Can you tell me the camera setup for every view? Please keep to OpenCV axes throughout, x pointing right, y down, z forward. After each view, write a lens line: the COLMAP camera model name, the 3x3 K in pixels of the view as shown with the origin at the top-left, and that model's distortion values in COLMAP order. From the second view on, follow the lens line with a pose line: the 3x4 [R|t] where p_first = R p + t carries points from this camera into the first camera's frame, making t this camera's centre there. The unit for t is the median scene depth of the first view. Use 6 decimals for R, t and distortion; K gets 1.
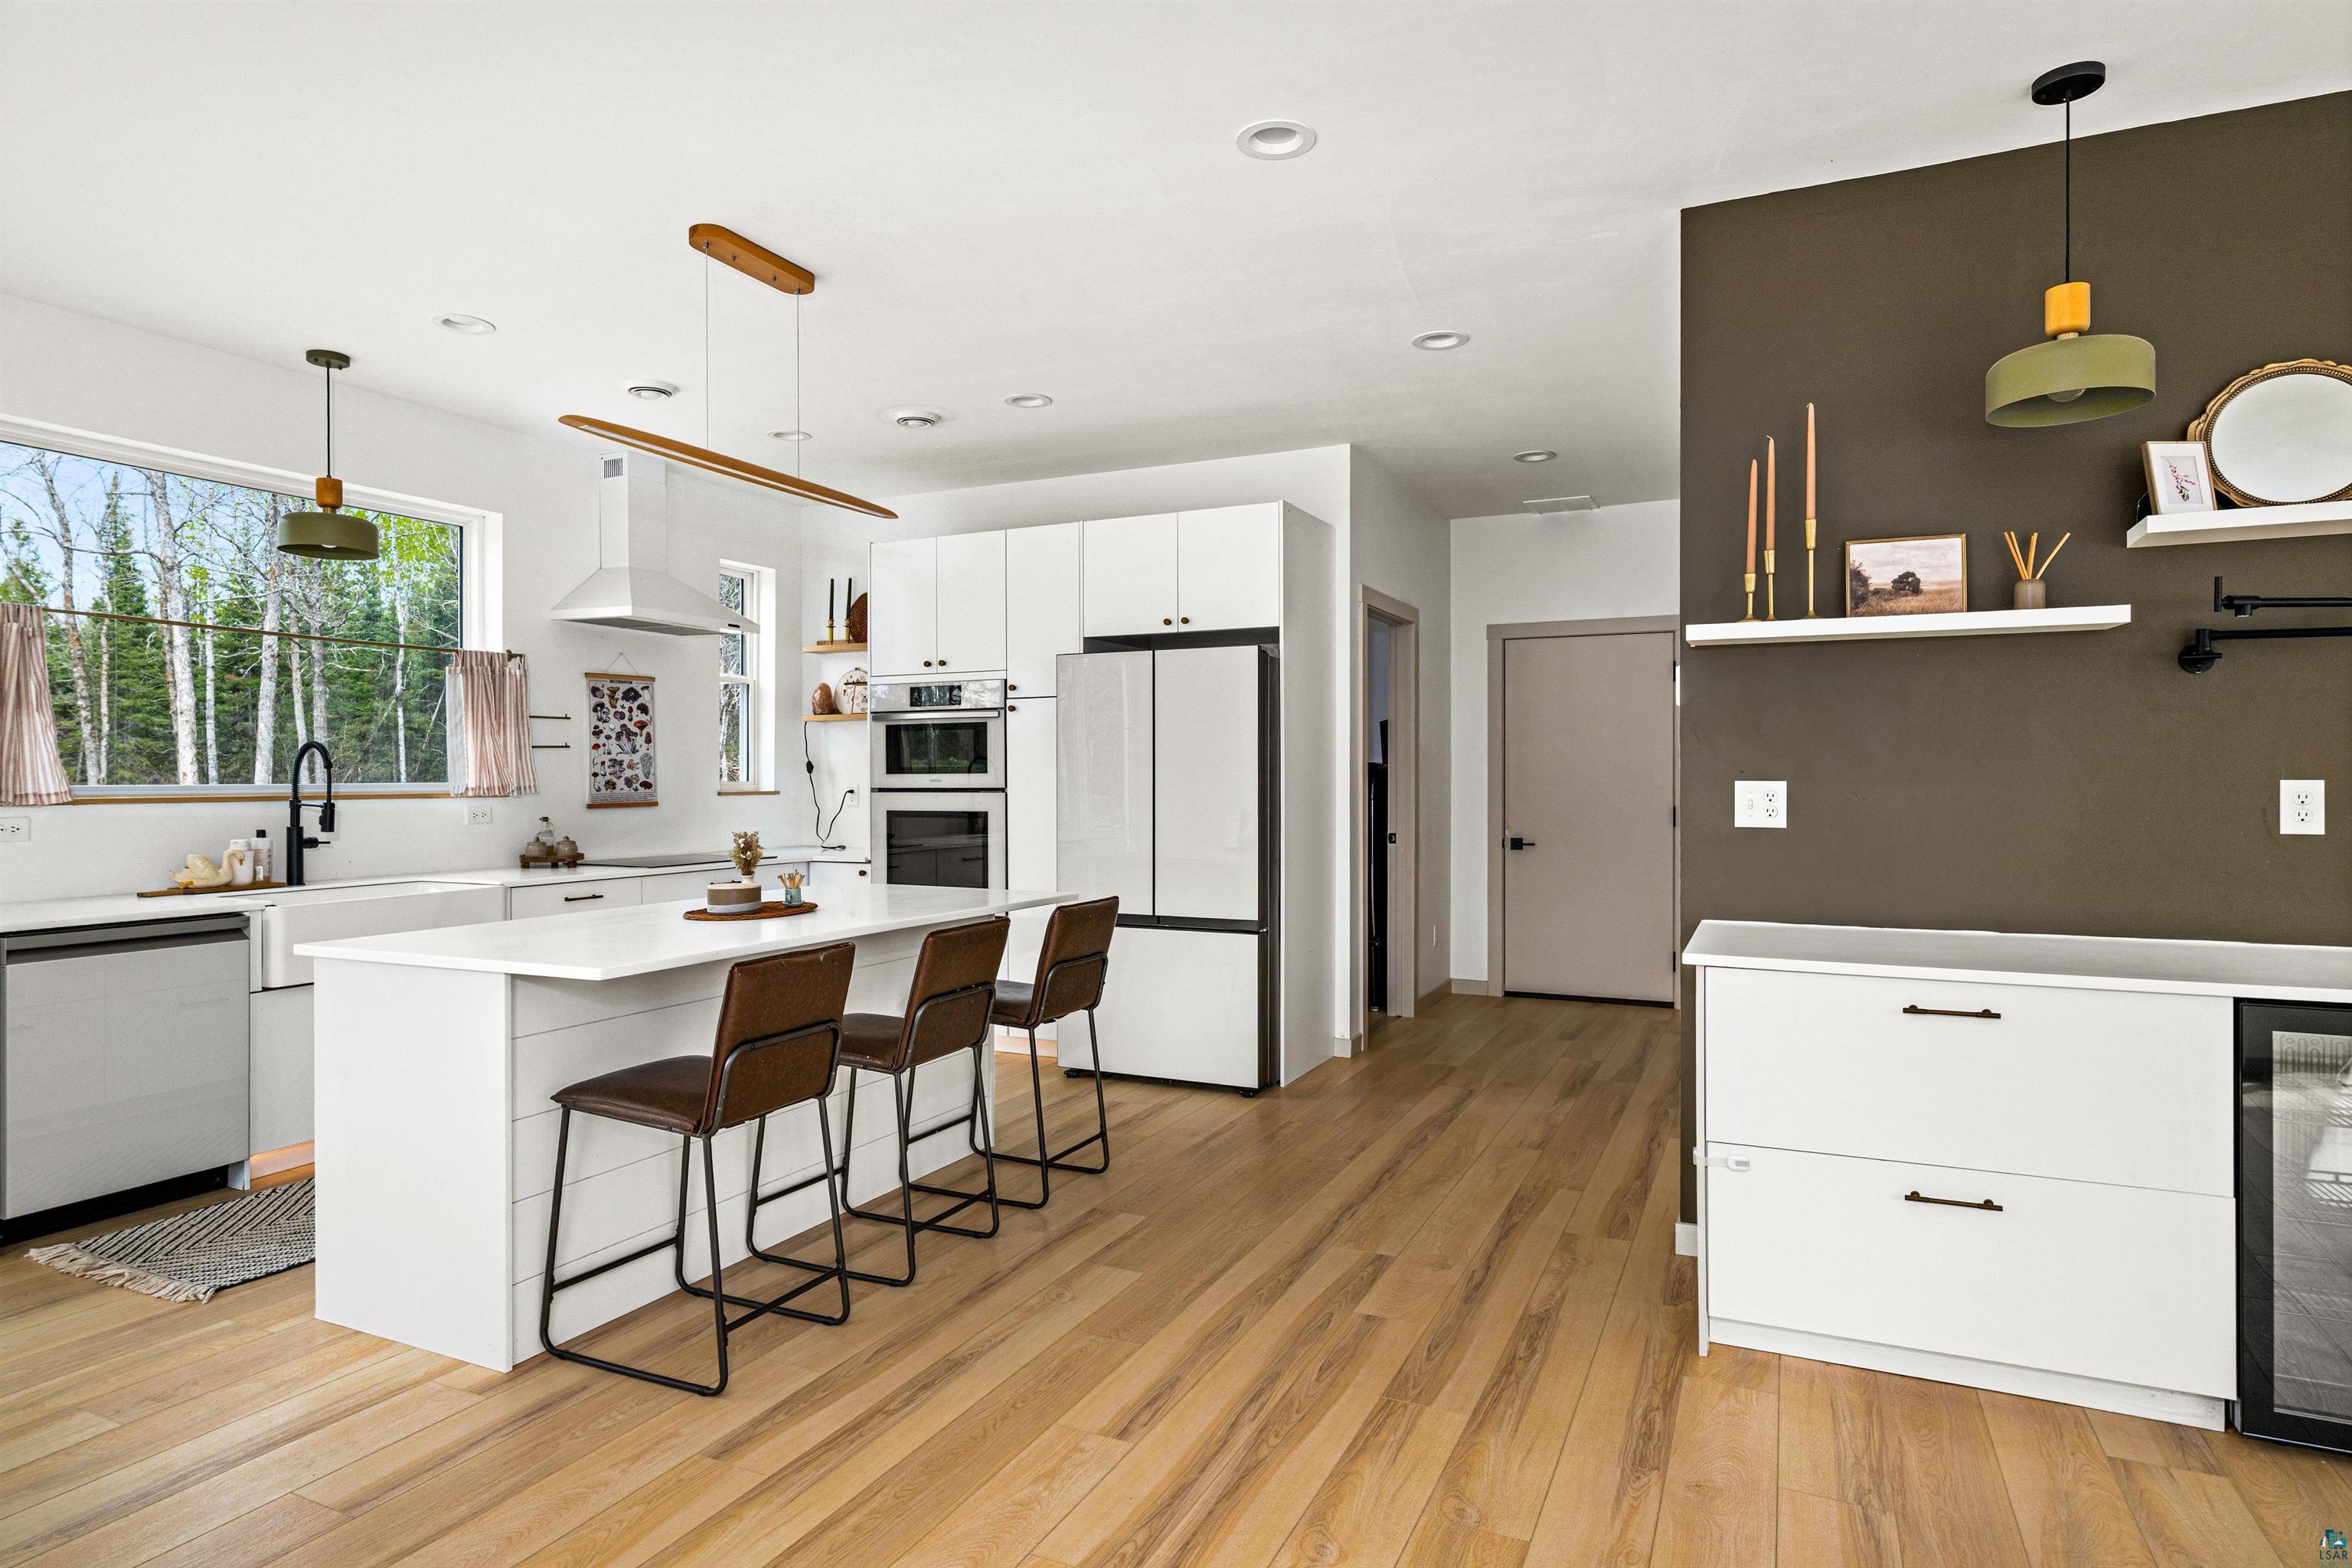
lens RADIAL K [[1295.9, 0, 1176.0], [0, 1295.9, 784.0], [0, 0, 1]] dist [0.002812, 0.000574]
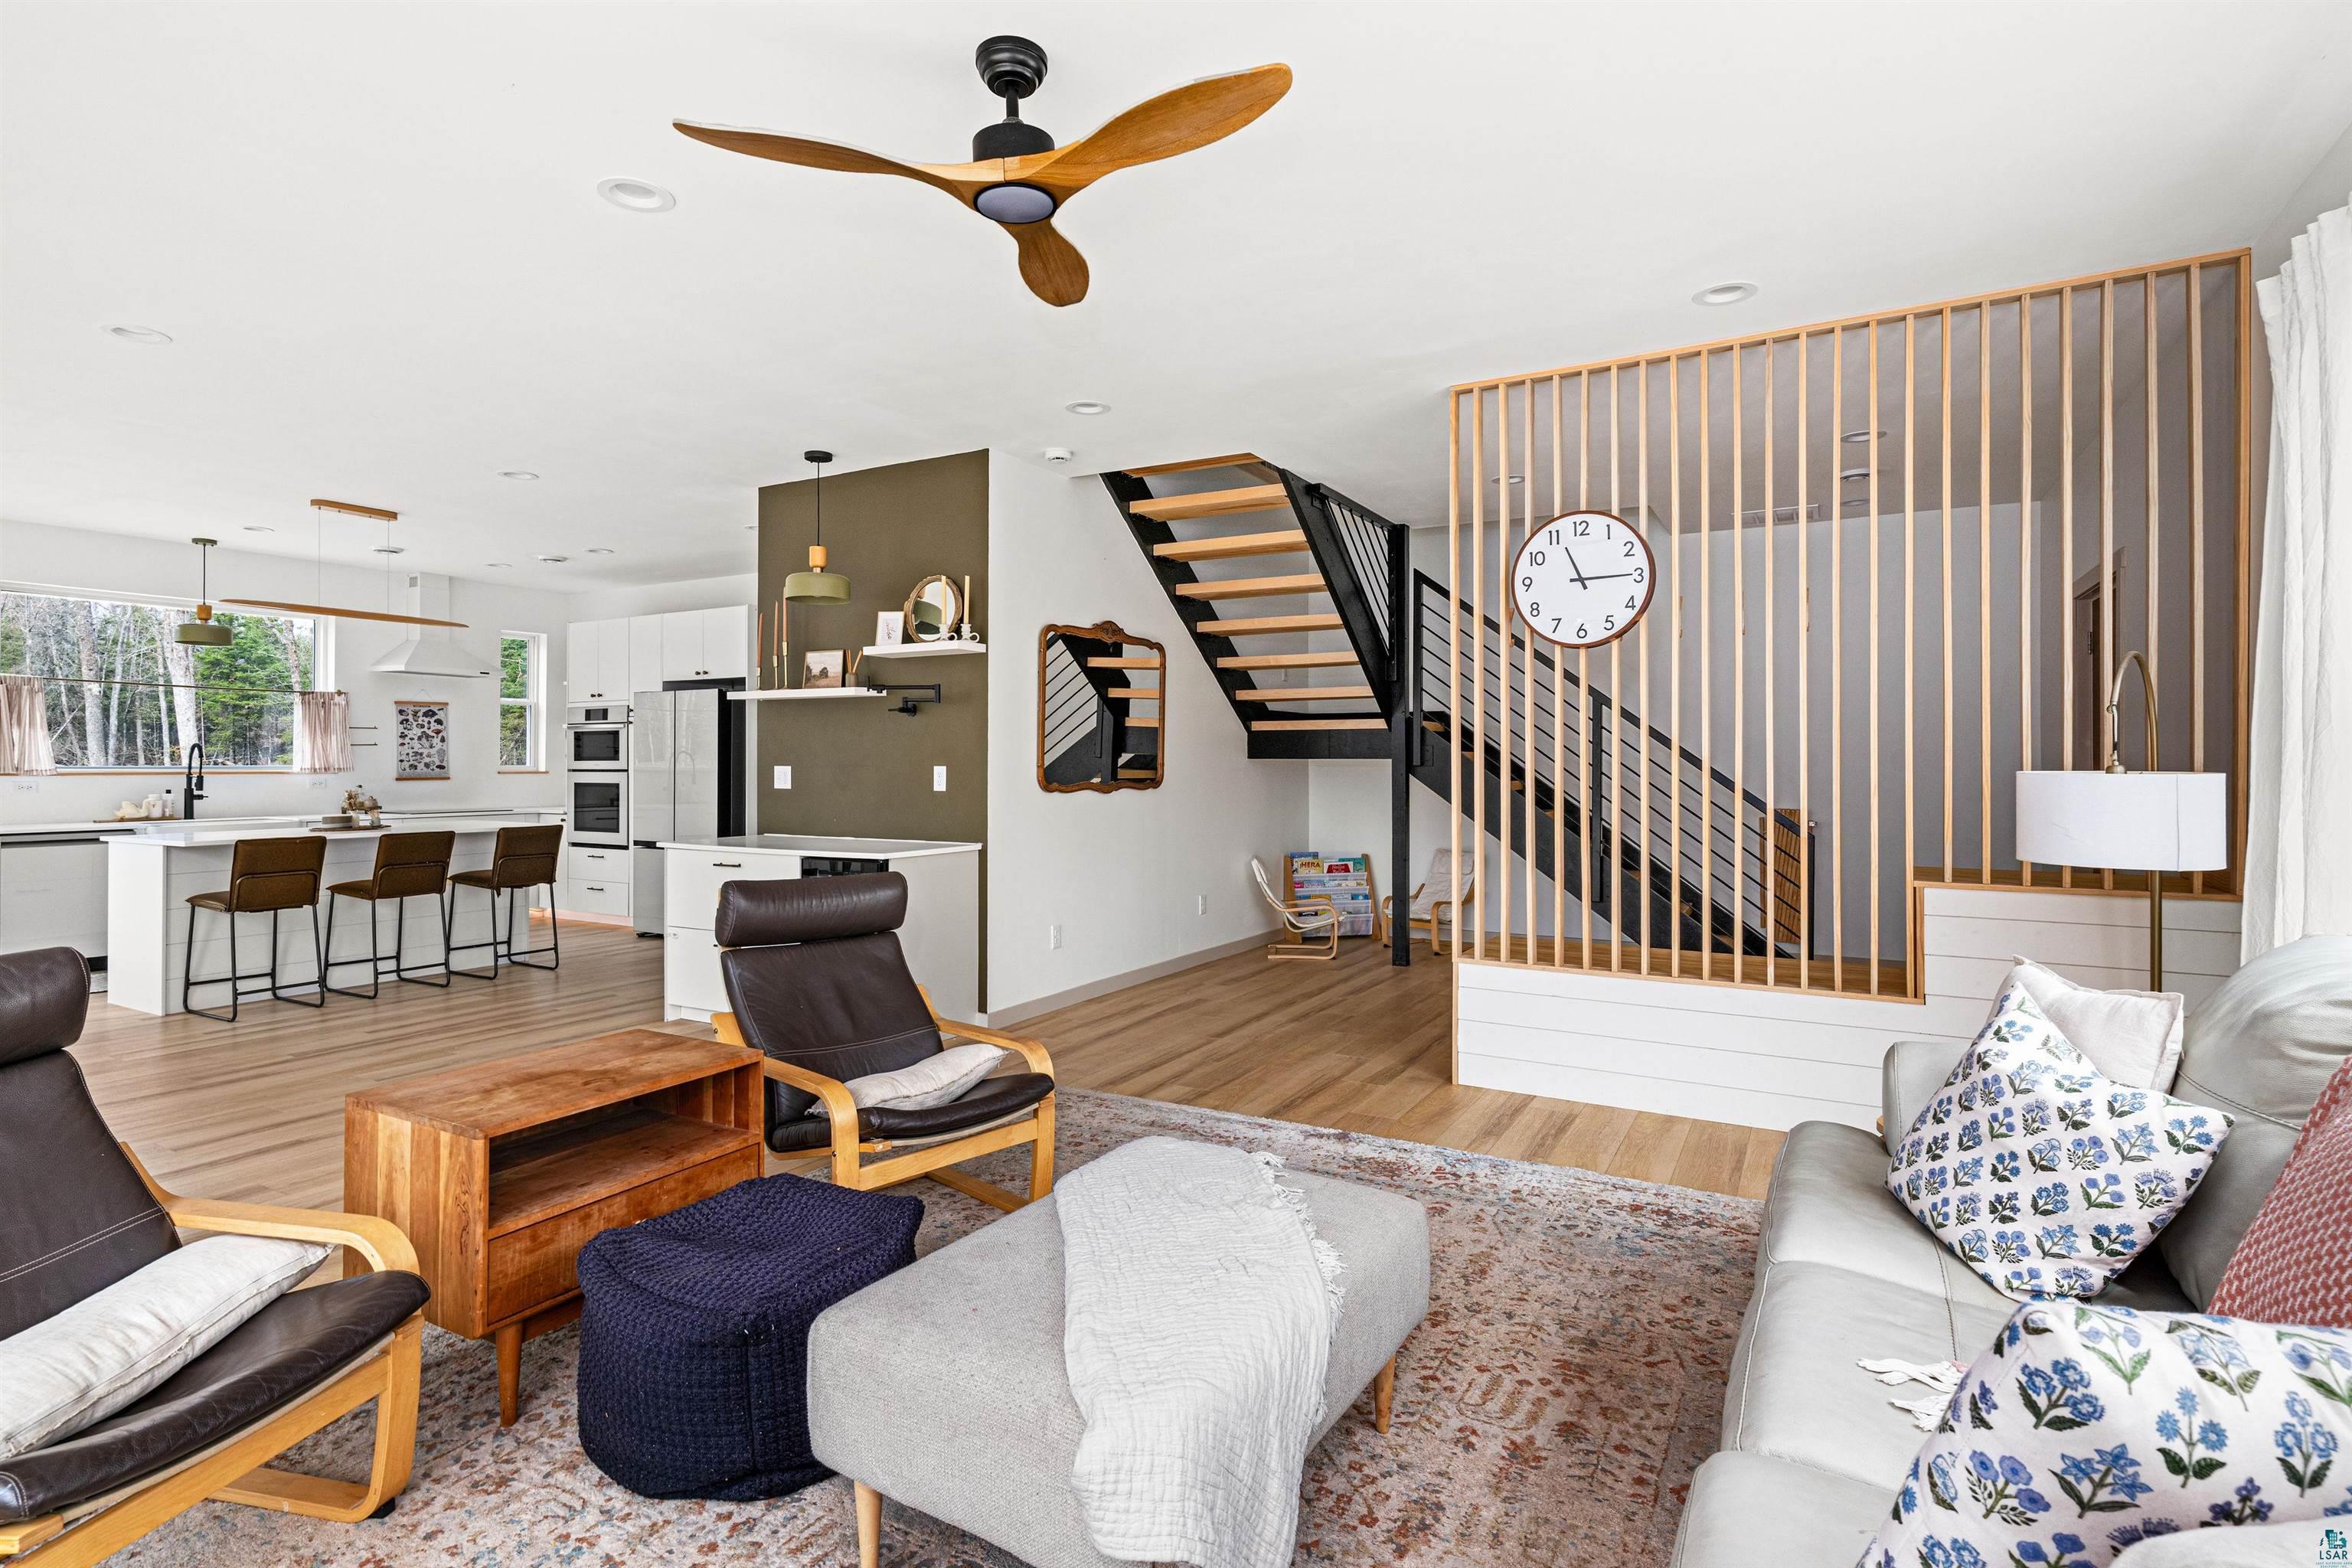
lens RADIAL K [[1161.5, 0, 1180.9], [0, 1161.5, 758.6], [0, 0, 1]] dist [0.003126, 0.000611]
pose [[0.997046, 0.003040, -0.076753, 0.788510], [-0.003739, 0.999953, -0.008963, -0.000273], [0.076722, 0.009223, 0.997010, -0.512386]]
